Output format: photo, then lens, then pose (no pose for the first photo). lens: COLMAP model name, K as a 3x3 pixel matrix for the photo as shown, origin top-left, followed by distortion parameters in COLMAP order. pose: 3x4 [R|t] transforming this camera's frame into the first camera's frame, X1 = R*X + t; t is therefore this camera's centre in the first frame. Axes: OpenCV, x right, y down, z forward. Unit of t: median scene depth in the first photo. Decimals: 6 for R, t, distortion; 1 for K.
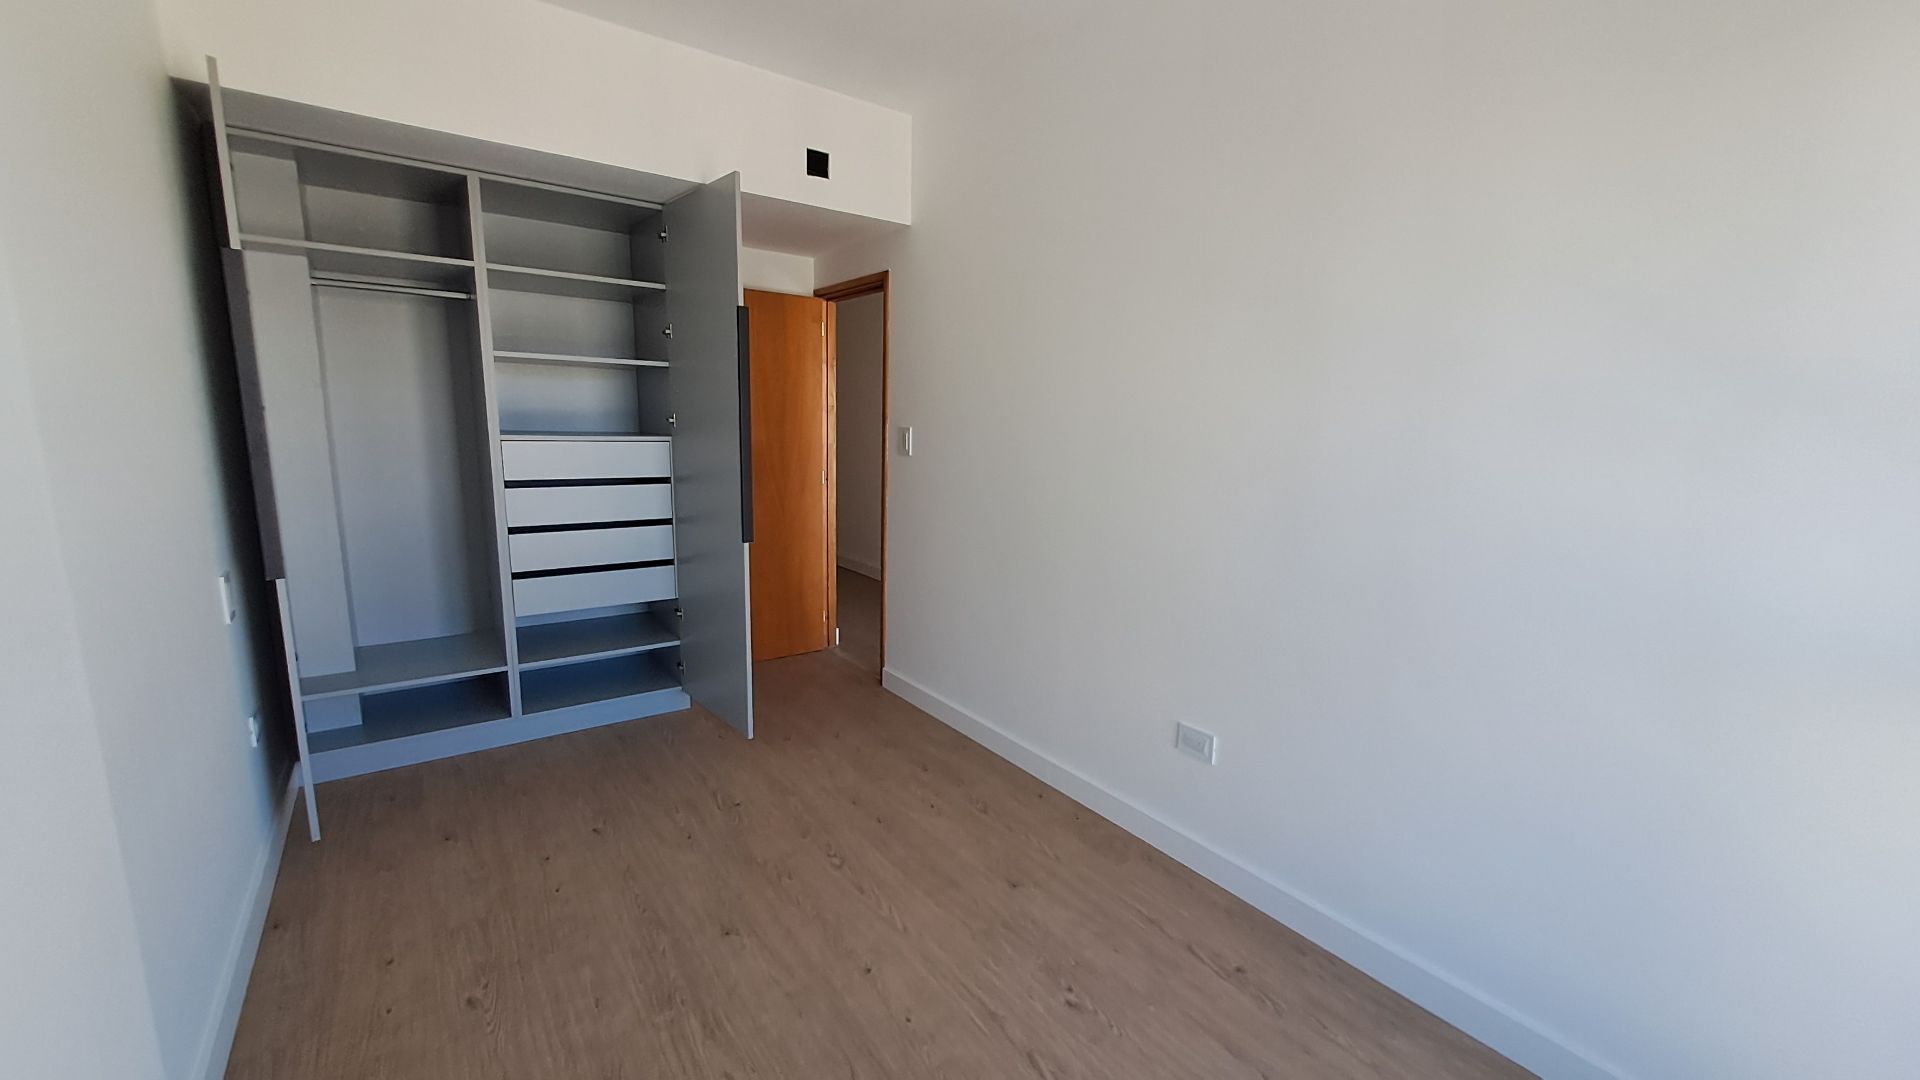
lens RADIAL K [[756.9, 0, 971.9], [0, 756.9, 552.0], [0, 0, 1]] dist [0.002204, 0.000019]
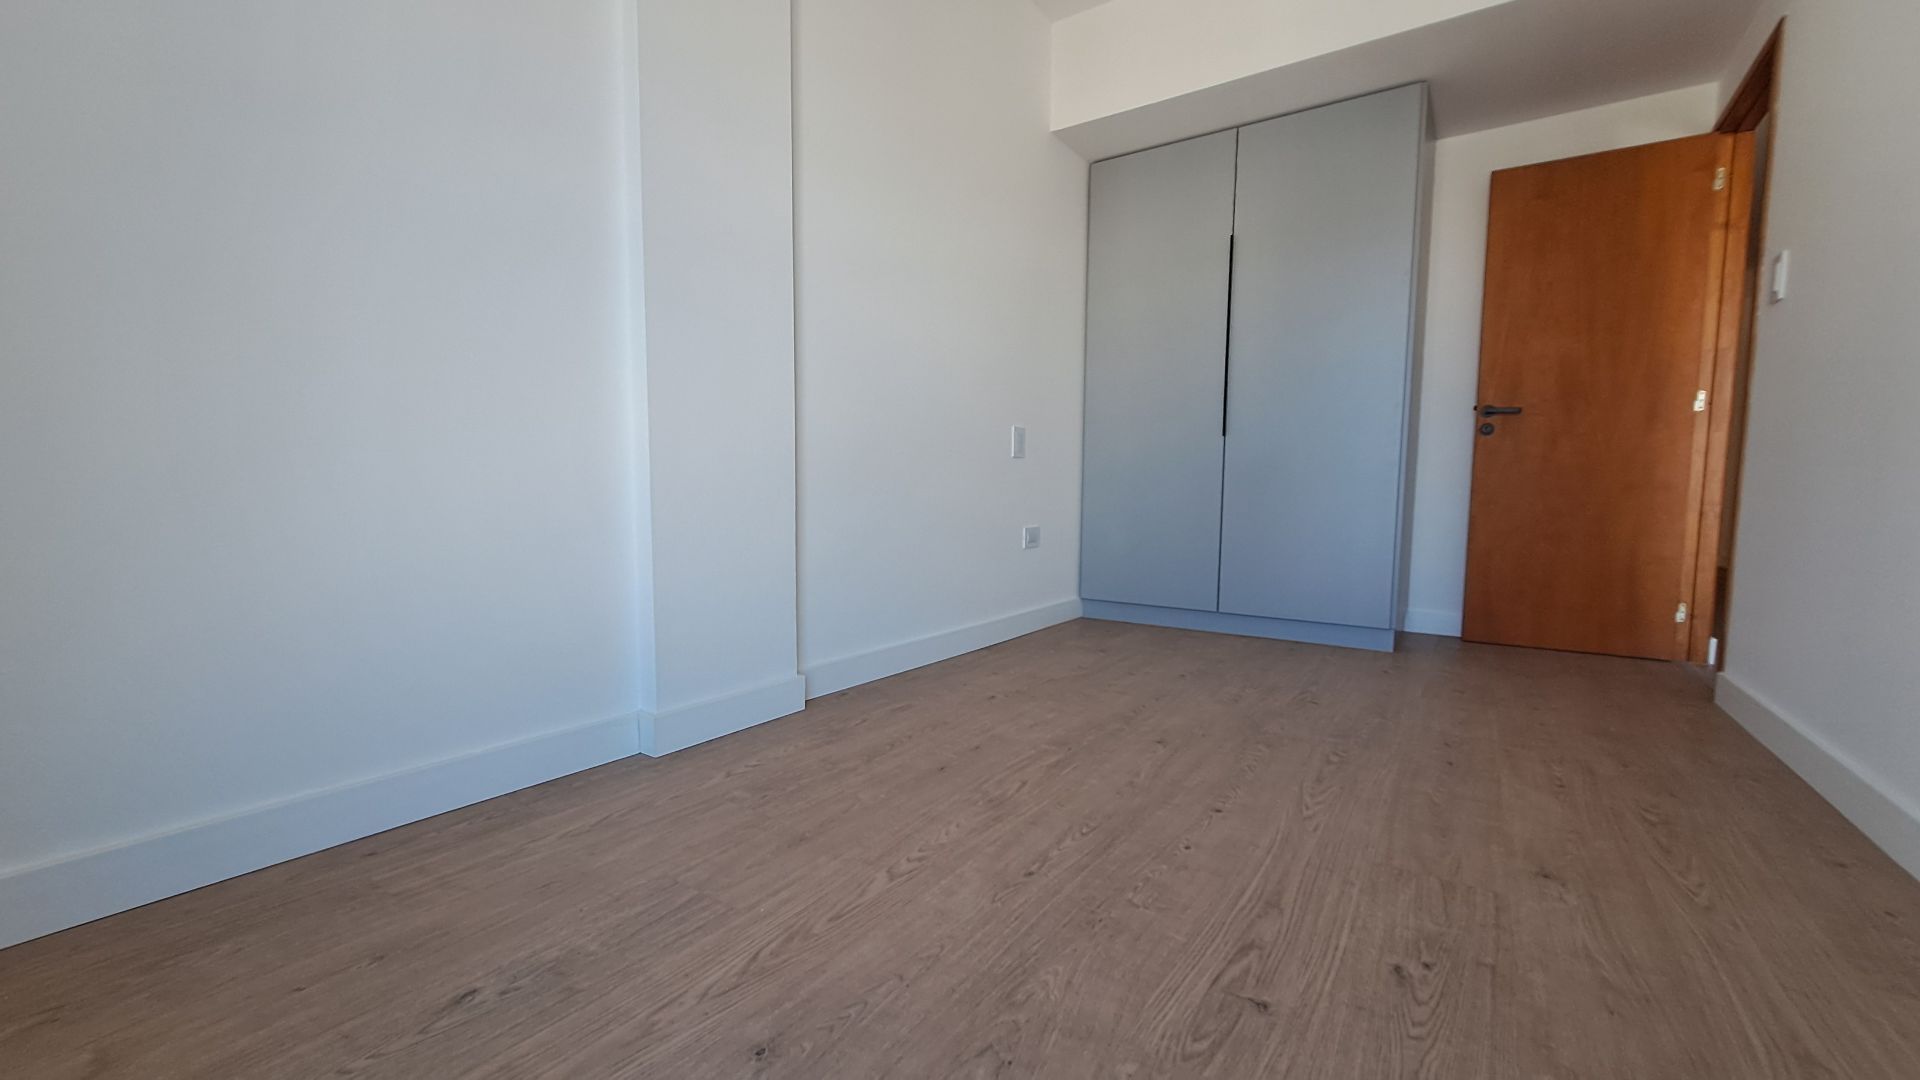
lens RADIAL K [[756.9, 0, 967.1], [0, 756.9, 550.3], [0, 0, 1]] dist [0.002204, 0.000019]
pose [[0.330703, 0.051755, -0.942315, 0.335069], [-0.169465, 0.985522, -0.005345, 0.213307], [0.928395, 0.161457, 0.334685, 0.286975]]
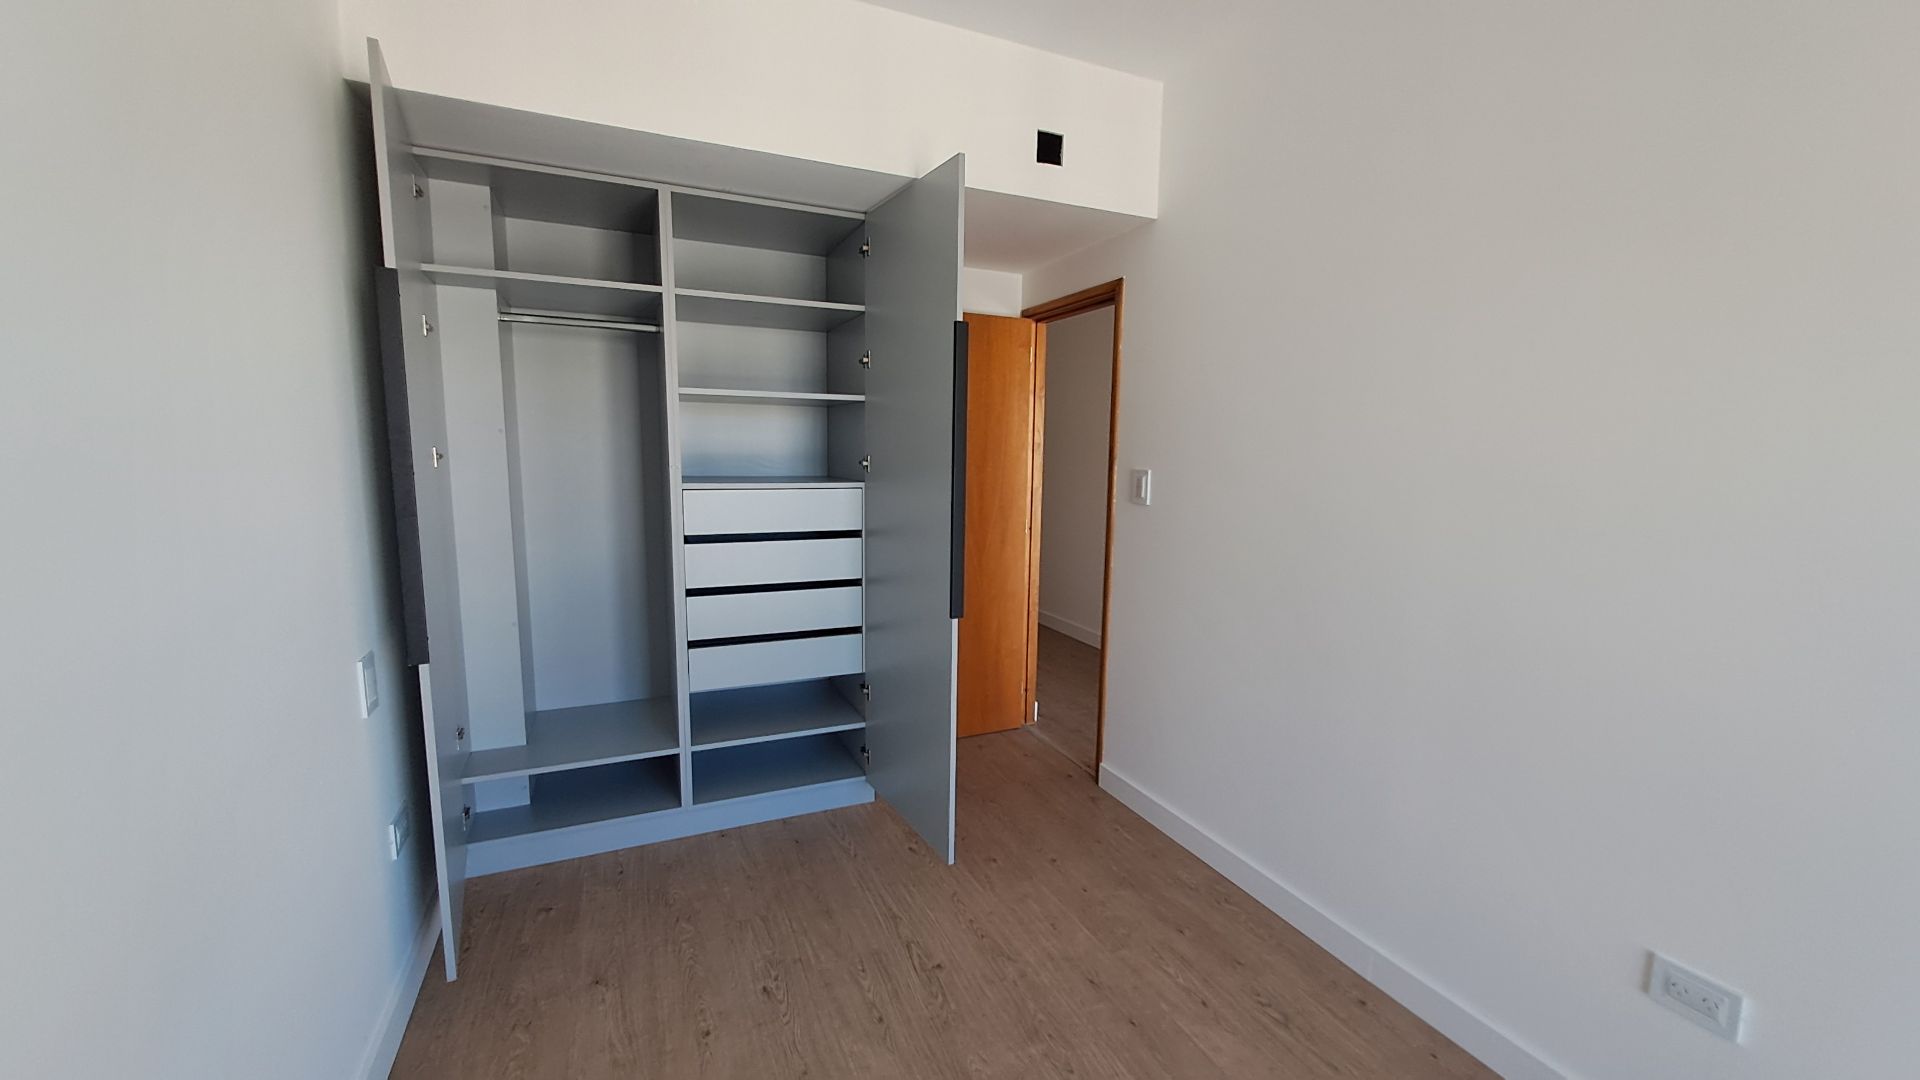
lens RADIAL K [[756.9, 0, 968.5], [0, 756.9, 550.6], [0, 0, 1]] dist [0.002204, 0.000019]
pose [[0.977355, 0.016095, -0.210995, -0.115893], [-0.025885, 0.998708, -0.043722, -0.047706], [0.210019, 0.048193, 0.976509, 0.223396]]
